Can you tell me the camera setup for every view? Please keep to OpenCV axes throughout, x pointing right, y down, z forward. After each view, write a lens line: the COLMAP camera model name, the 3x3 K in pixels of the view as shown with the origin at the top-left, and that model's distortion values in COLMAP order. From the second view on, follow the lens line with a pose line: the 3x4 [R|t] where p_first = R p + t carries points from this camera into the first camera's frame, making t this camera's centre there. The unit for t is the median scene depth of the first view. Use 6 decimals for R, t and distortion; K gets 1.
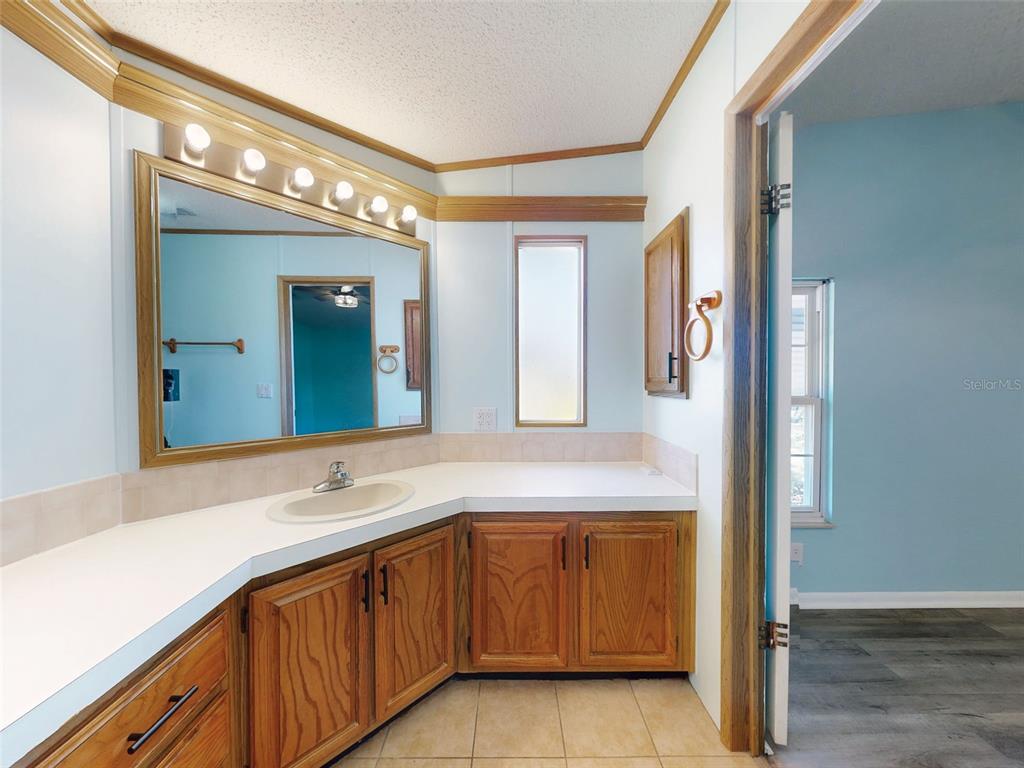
lens RADIAL K [[350.8, 0, 508.4], [0, 350.8, 386.4], [0, 0, 1]] dist [-0.002070, 0.000057]
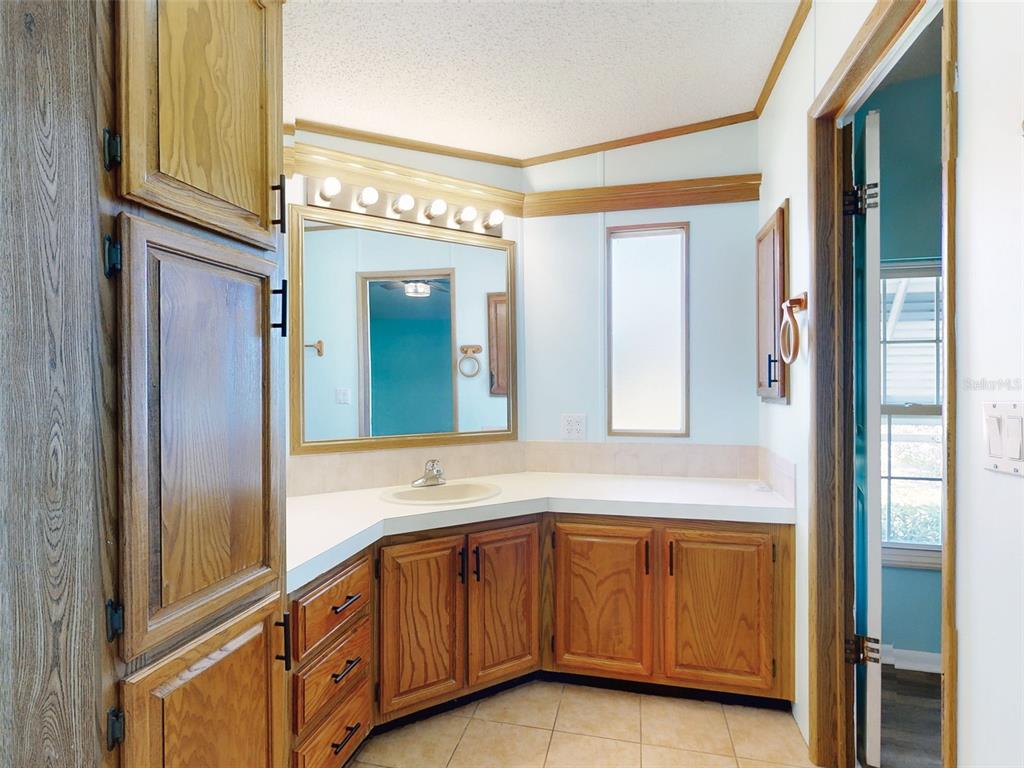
lens RADIAL K [[427.2, 0, 516.8], [0, 427.2, 386.8], [0, 0, 1]] dist [-0.000167, -0.000319]
pose [[0.976359, 0.000472, -0.216155, 0.057954], [-0.003214, 0.999919, -0.012335, 0.004522], [0.216132, 0.012738, 0.976281, -0.264955]]
